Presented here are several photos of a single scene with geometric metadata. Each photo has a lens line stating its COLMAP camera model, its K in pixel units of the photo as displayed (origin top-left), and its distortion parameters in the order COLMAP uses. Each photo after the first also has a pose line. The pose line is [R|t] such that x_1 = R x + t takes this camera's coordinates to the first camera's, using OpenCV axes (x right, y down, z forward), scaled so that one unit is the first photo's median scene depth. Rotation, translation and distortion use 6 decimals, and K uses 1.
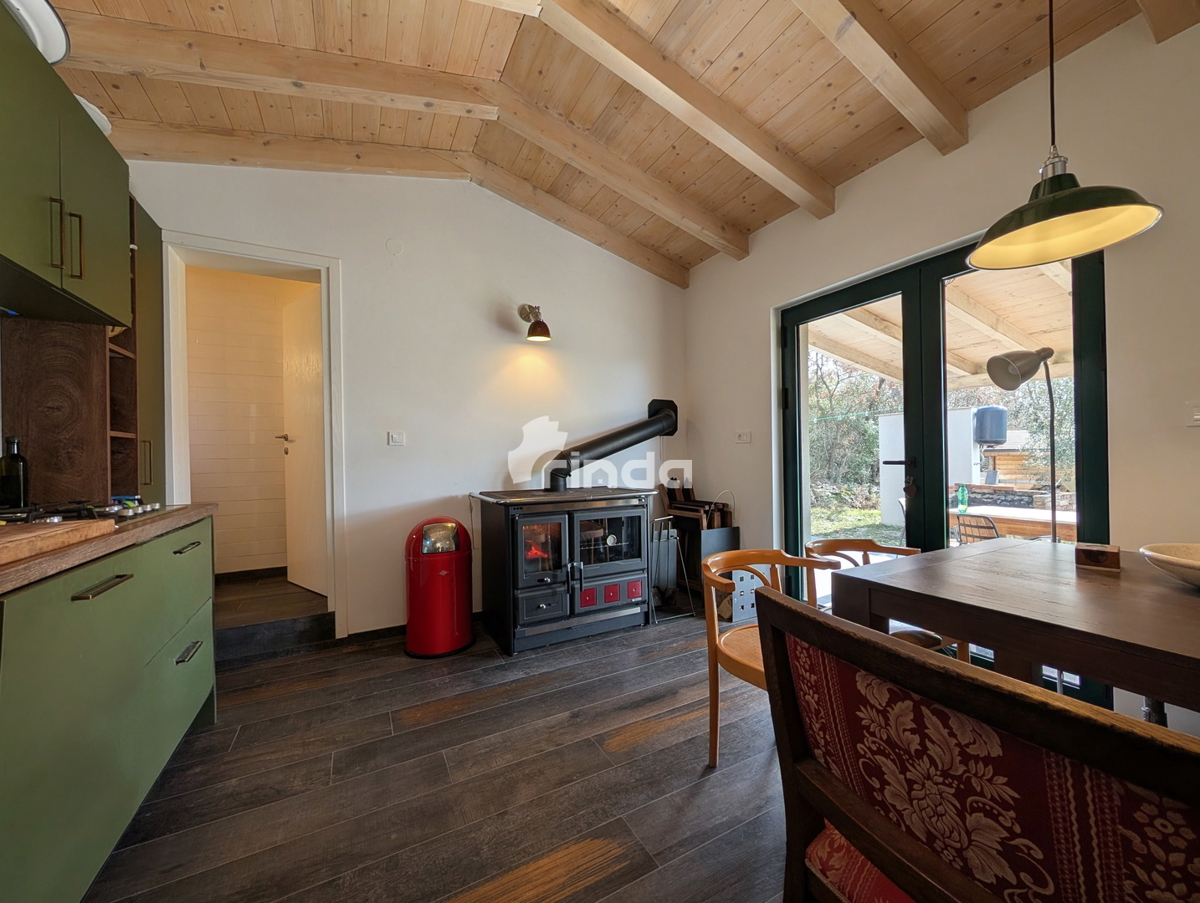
lens RADIAL K [[458.2, 0, 606.2], [0, 458.2, 455.2], [0, 0, 1]] dist [0.000821, 0.000115]
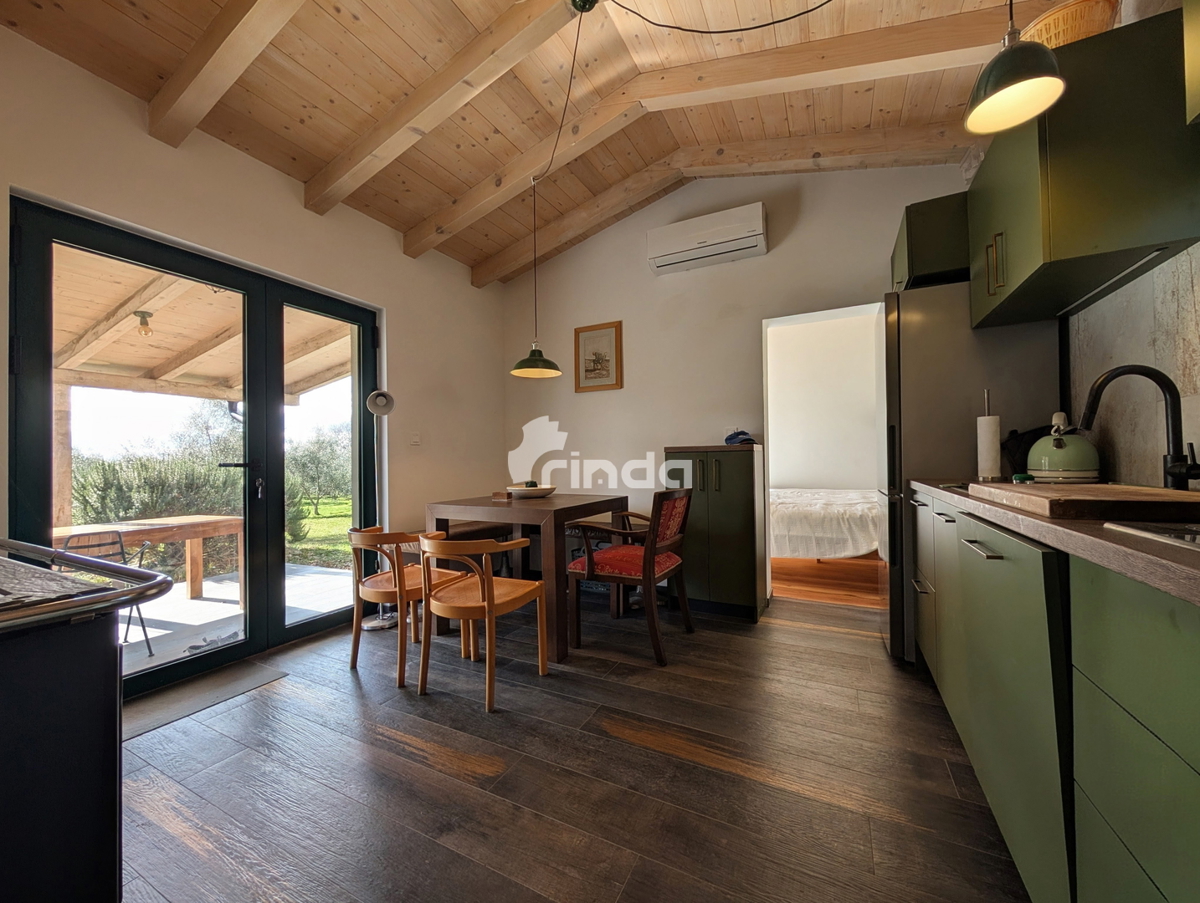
lens RADIAL K [[458.2, 0, 607.2], [0, 458.2, 454.3], [0, 0, 1]] dist [0.000821, 0.000115]
pose [[-0.569412, 0.033103, 0.821385, -0.837247], [0.026846, 0.999405, -0.021667, 0.049187], [-0.821613, 0.009714, -0.569962, 1.287426]]
